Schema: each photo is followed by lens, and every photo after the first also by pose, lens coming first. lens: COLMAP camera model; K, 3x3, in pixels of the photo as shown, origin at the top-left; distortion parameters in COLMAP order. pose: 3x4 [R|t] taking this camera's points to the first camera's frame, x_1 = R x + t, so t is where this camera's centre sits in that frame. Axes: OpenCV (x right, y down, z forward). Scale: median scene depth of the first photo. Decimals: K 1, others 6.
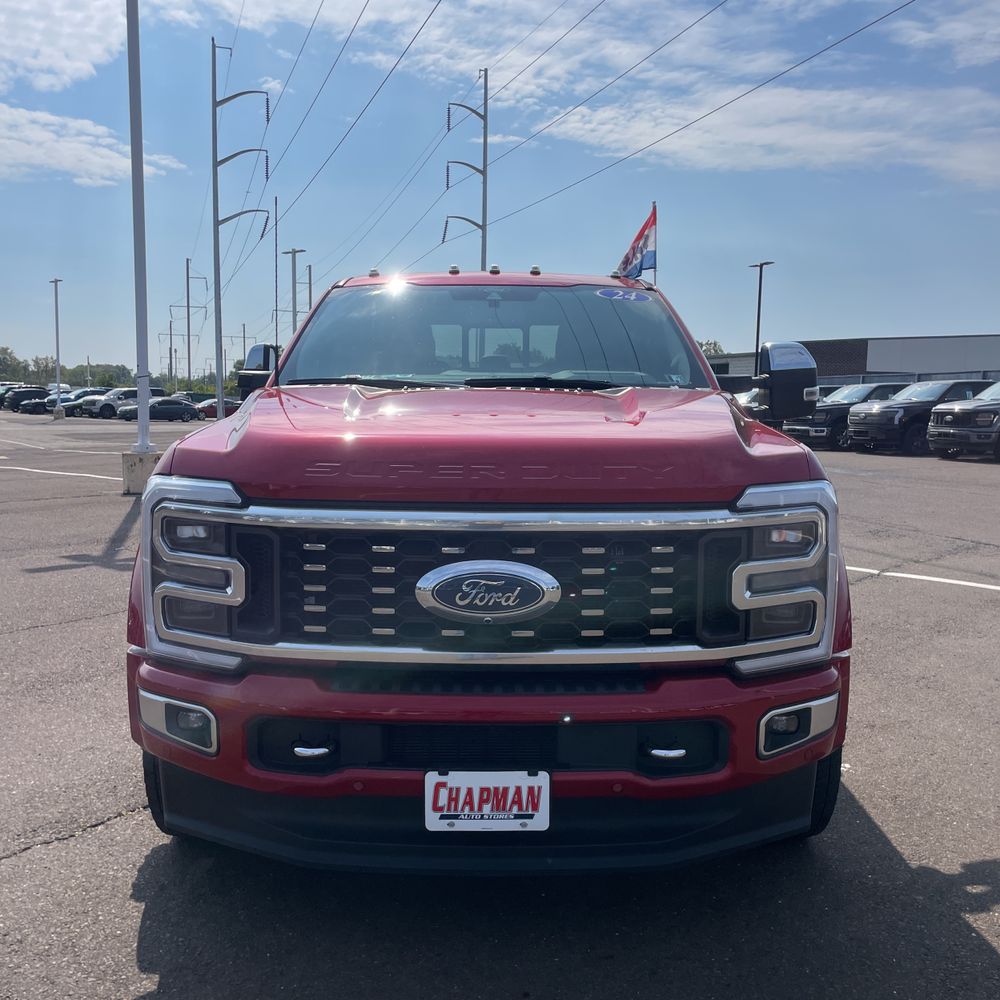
lens RADIAL K [[1048.0, 0, 480.7], [0, 1048.0, 513.9], [0, 0, 1]] dist [0.109848, -0.126735]
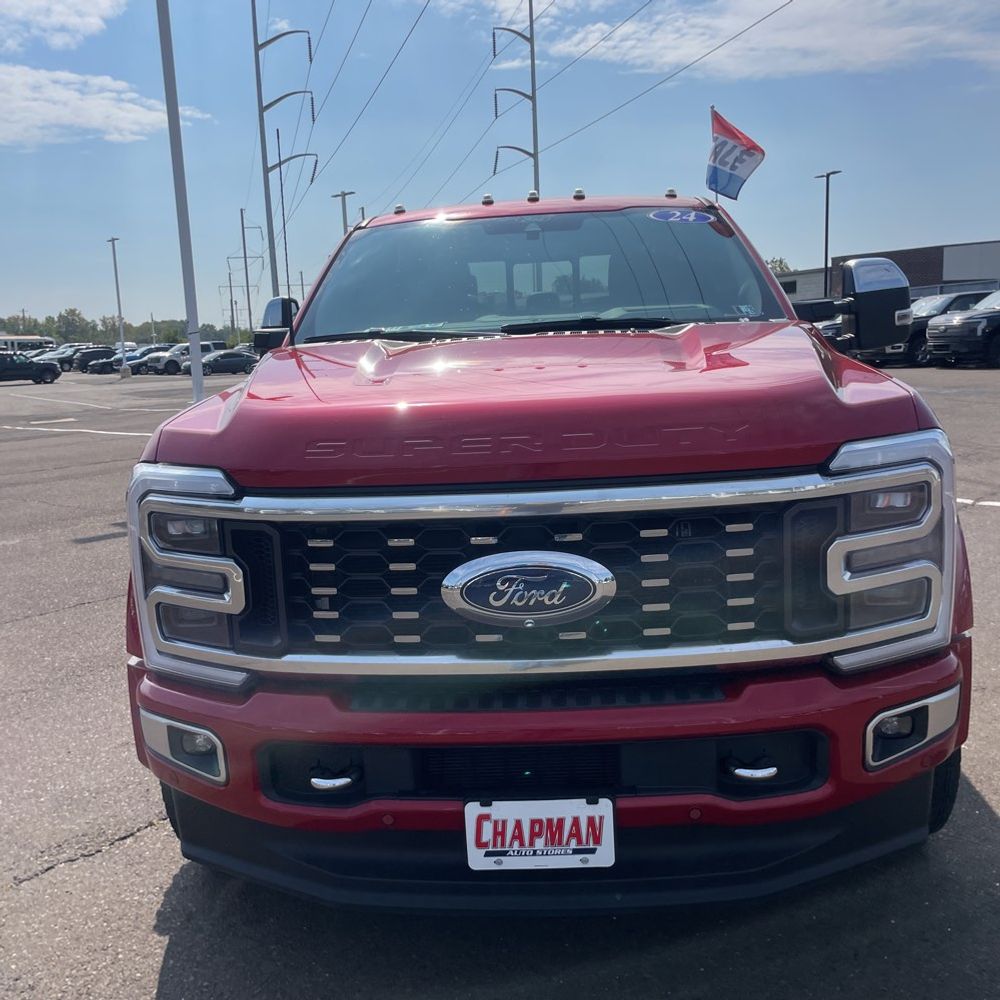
lens RADIAL K [[1041.6, 0, 483.0], [0, 1041.6, 512.2], [0, 0, 1]] dist [0.115398, -0.154651]
pose [[0.996848, -0.047136, -0.063818, 0.021972], [0.050846, 0.997031, 0.057821, -0.029123], [0.060903, -0.060884, 0.996285, 0.143986]]
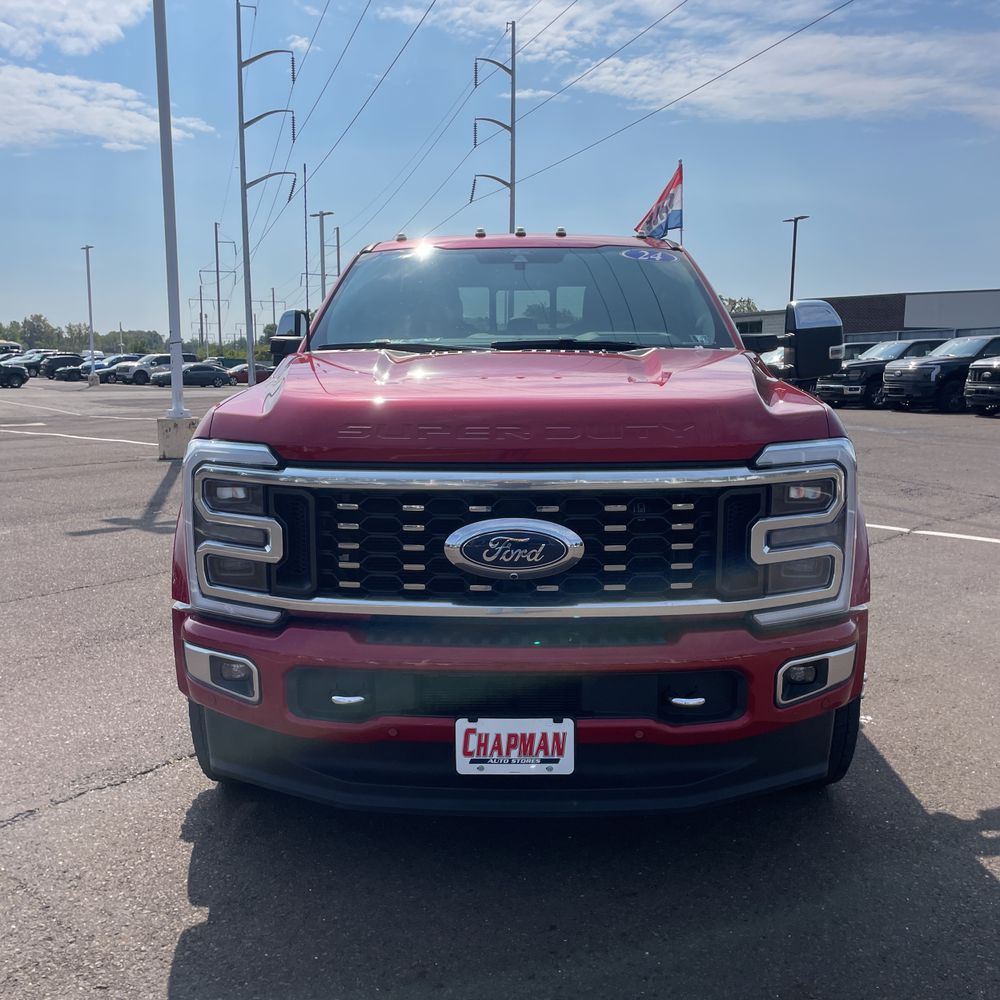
lens RADIAL K [[1054.5, 0, 476.7], [0, 1054.5, 519.2], [0, 0, 1]] dist [0.100880, -0.117327]
pose [[0.999382, -0.006229, -0.034597, 0.005195], [0.007589, 0.999199, 0.039296, 0.003200], [0.034324, -0.039535, 0.998628, -0.037688]]
